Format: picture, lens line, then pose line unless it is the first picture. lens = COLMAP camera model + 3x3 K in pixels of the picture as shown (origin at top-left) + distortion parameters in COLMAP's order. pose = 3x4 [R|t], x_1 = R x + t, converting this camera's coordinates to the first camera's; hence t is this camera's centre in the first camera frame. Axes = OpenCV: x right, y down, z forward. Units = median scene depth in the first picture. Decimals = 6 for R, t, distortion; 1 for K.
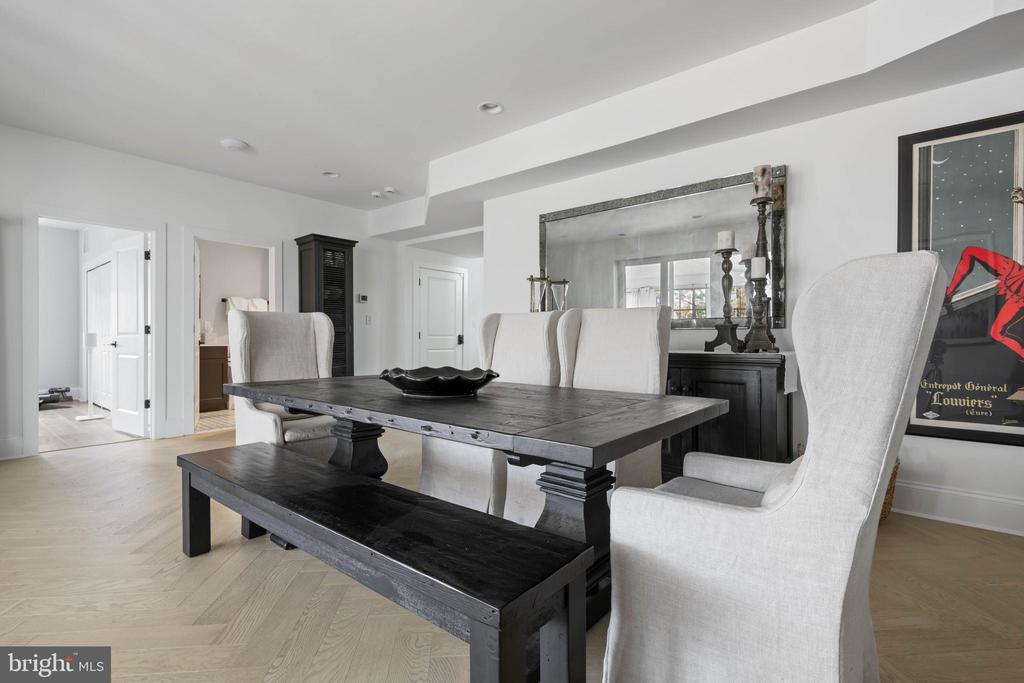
lens RADIAL K [[460.0, 0, 510.0], [0, 460.0, 341.4], [0, 0, 1]] dist [-0.001898, -0.000234]
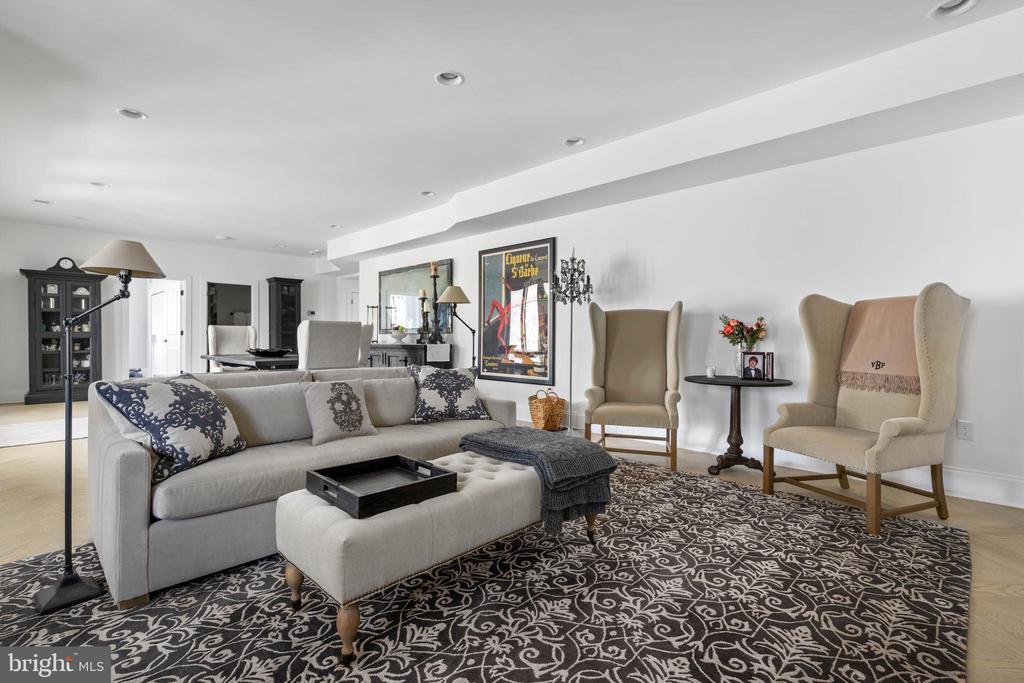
lens RADIAL K [[460.0, 0, 514.0], [0, 460.0, 340.5], [0, 0, 1]] dist [-0.001898, -0.000234]
pose [[0.997169, 0.001595, -0.075172, 0.680626], [-0.001716, 0.999997, -0.001545, 0.005282], [0.075170, 0.001670, 0.997169, -0.741848]]
